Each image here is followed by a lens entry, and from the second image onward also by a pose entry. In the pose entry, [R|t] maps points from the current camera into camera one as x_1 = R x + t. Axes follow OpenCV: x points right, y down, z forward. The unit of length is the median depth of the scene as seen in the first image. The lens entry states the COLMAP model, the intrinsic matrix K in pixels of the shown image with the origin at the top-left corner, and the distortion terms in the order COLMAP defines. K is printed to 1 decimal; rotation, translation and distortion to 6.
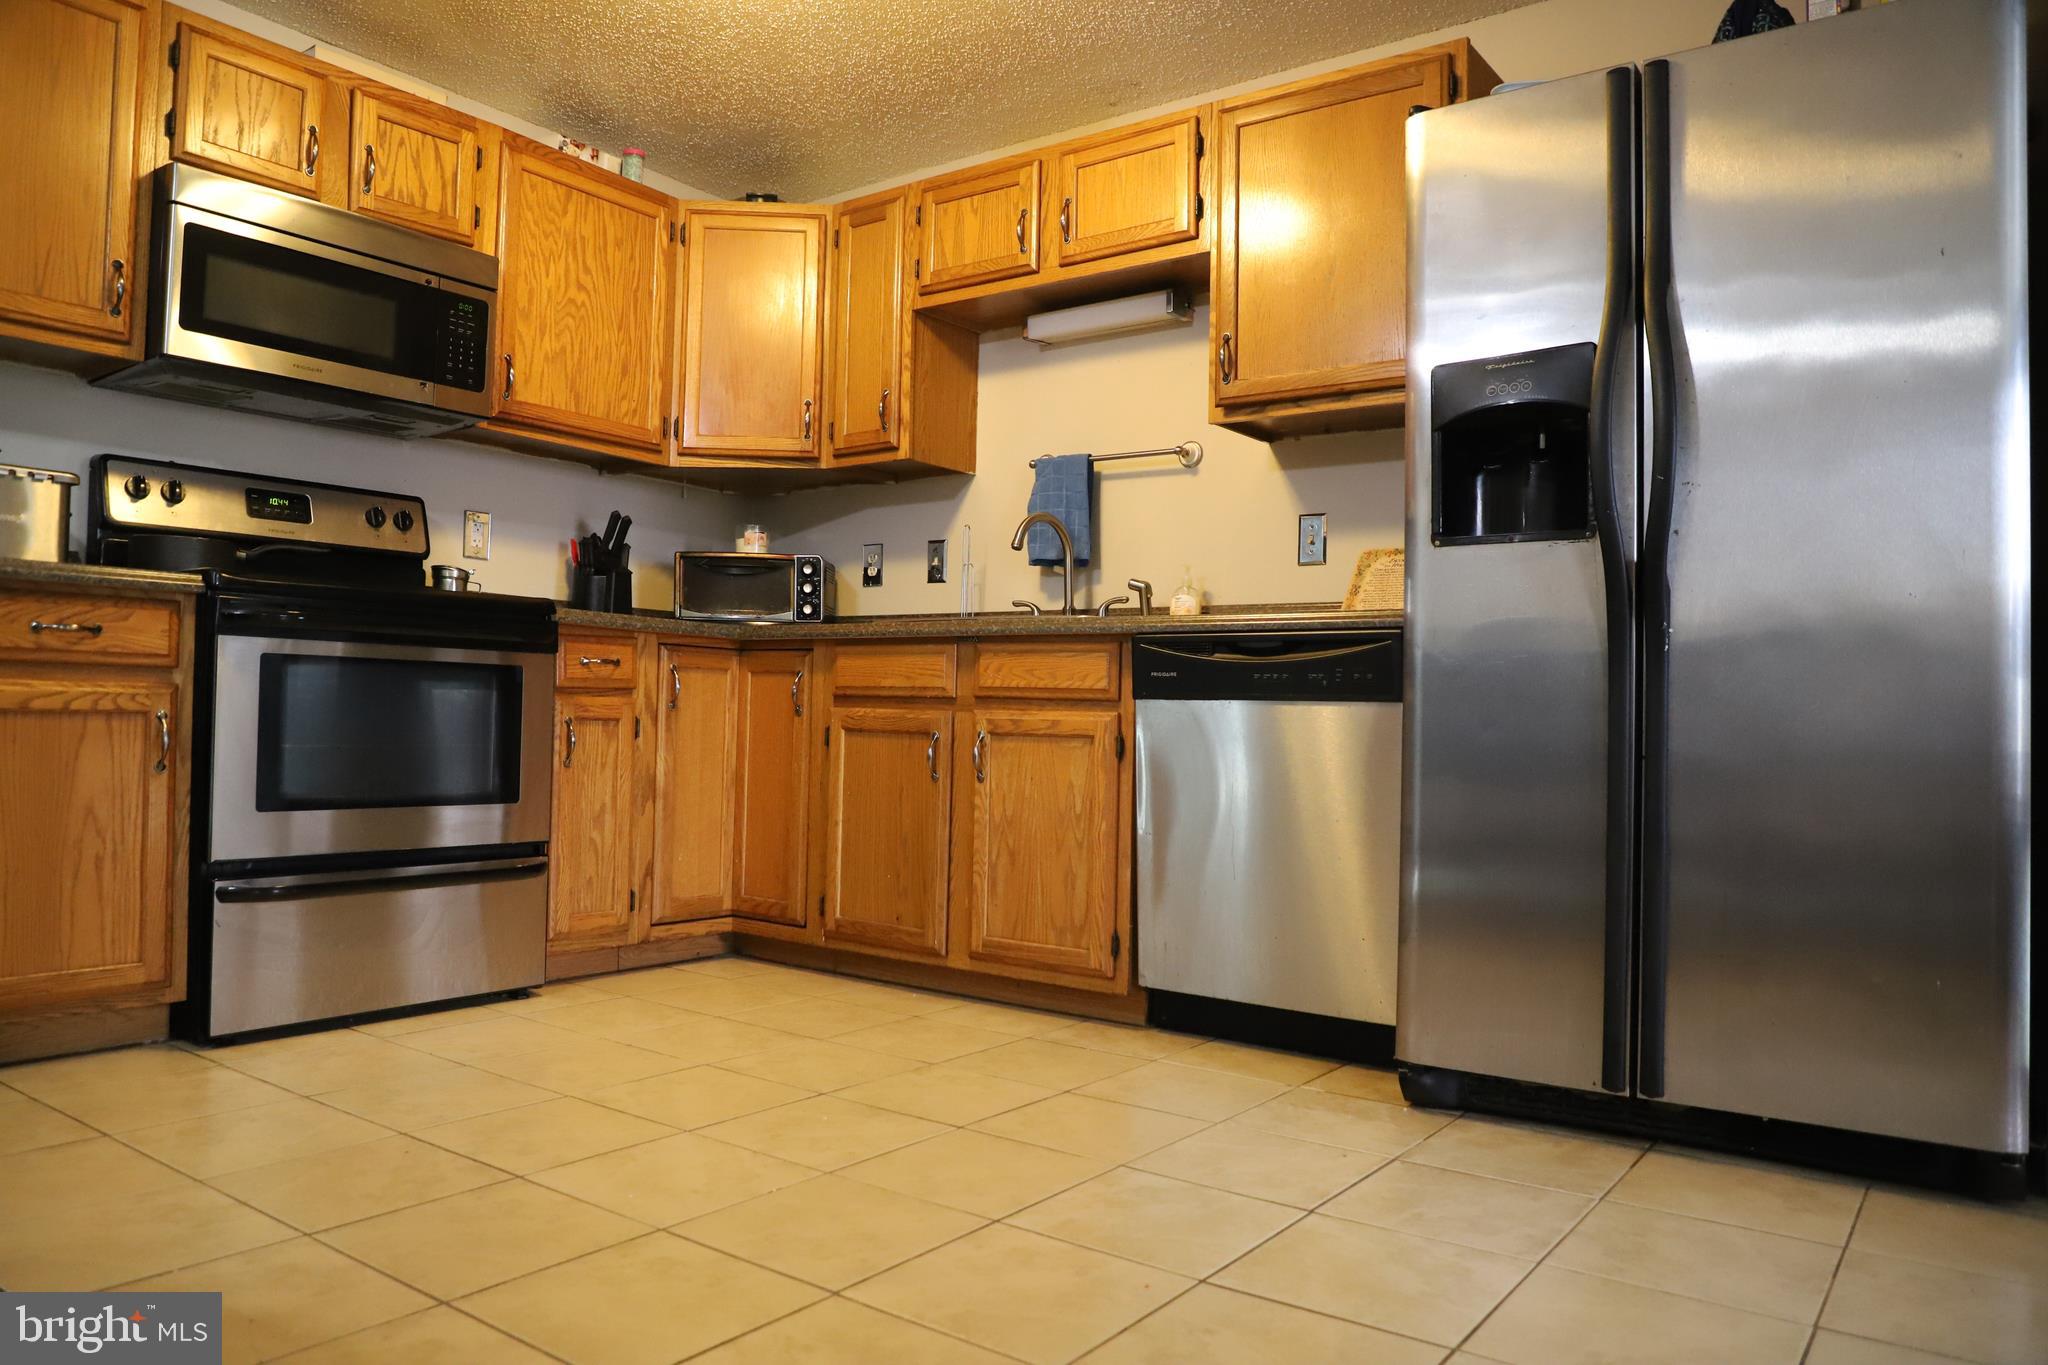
lens RADIAL K [[1410.0, 0, 1029.1], [0, 1410.0, 693.5], [0, 0, 1]] dist [-0.070890, 0.030550]
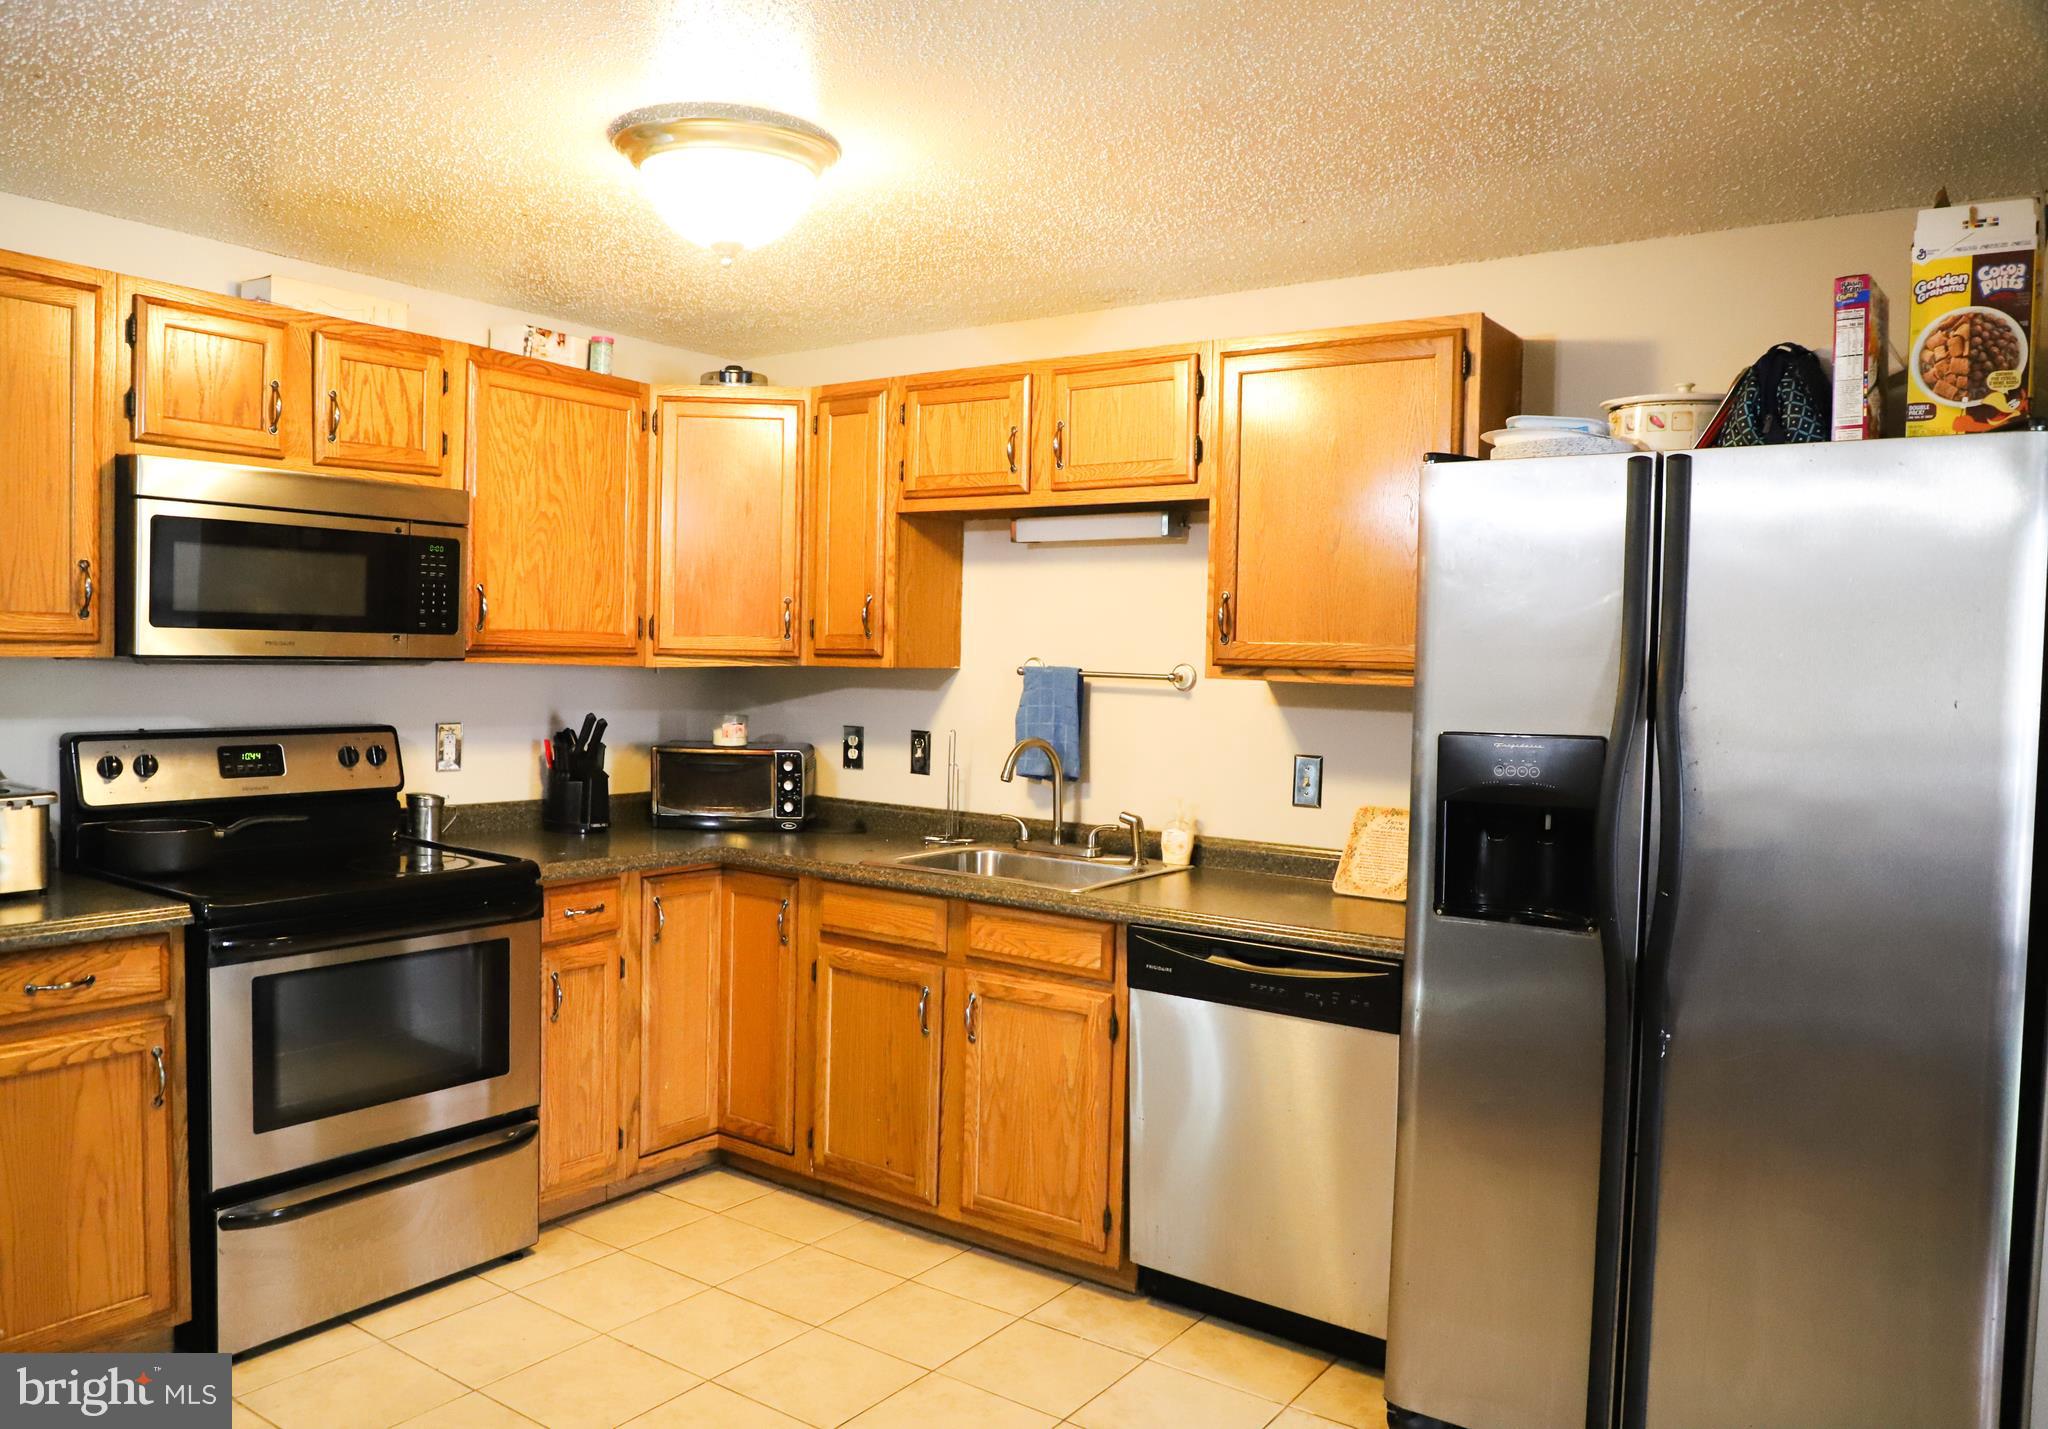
lens RADIAL K [[1477.1, 0, 1006.8], [0, 1477.1, 725.0], [0, 0, 1]] dist [-0.069363, 0.027626]
pose [[0.999929, 0.002185, 0.011719, -0.022343], [-0.002936, 0.997919, 0.064418, -0.228069], [-0.011553, -0.064448, 0.997854, -0.025257]]
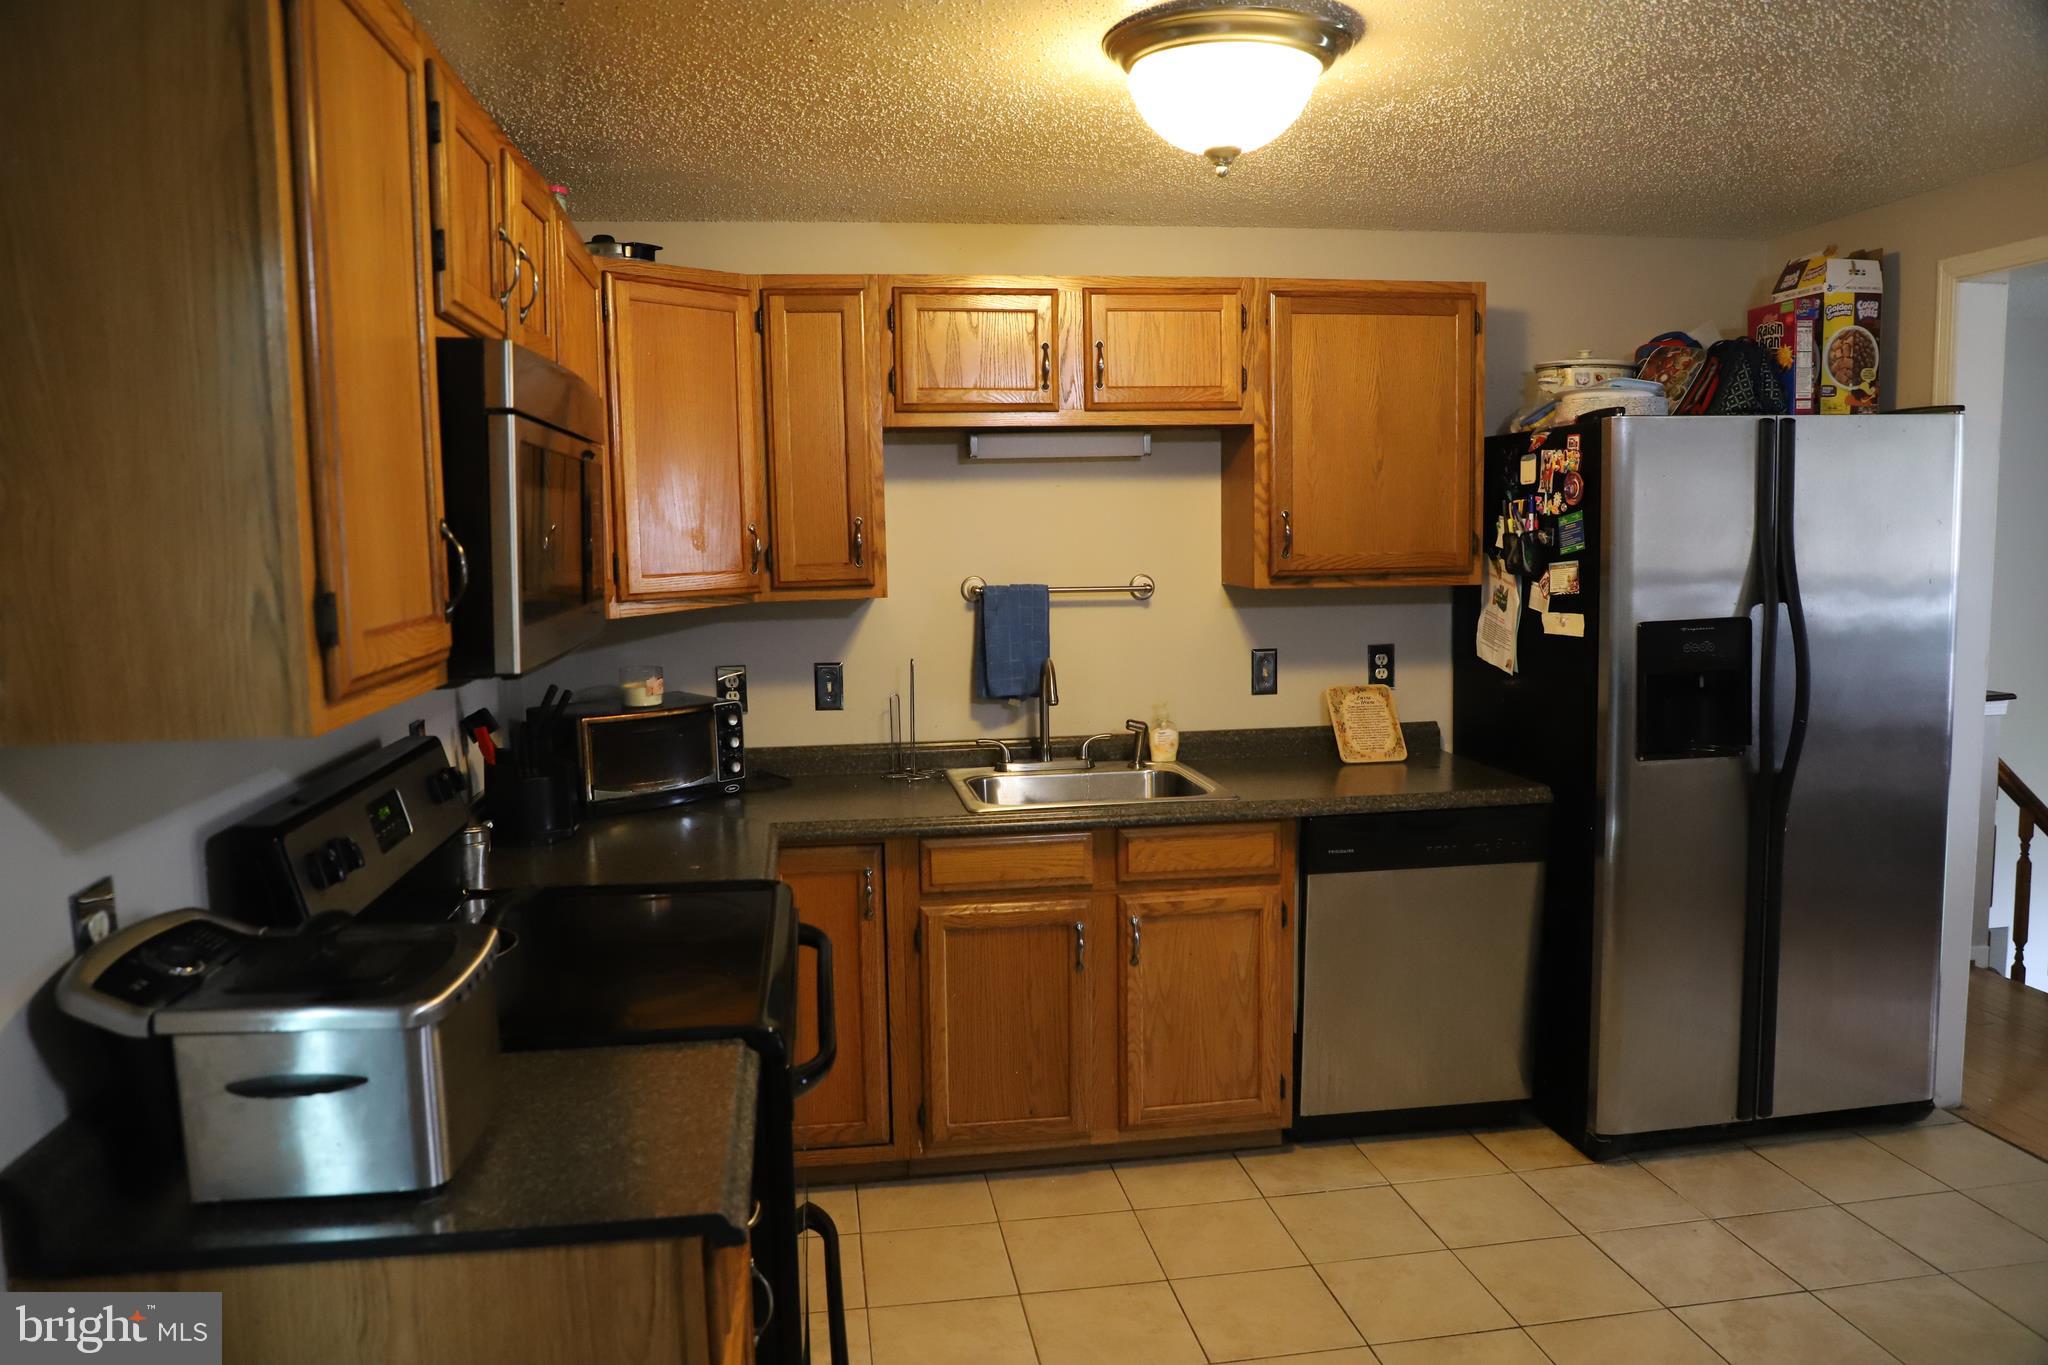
lens RADIAL K [[1410.0, 0, 1013.8], [0, 1410.0, 680.7], [0, 0, 1]] dist [-0.070890, 0.030550]
pose [[0.712213, -0.110917, 0.693145, -0.766347], [0.022088, 0.990490, 0.135803, -0.275770], [-0.701616, -0.081411, 0.707889, 0.365105]]
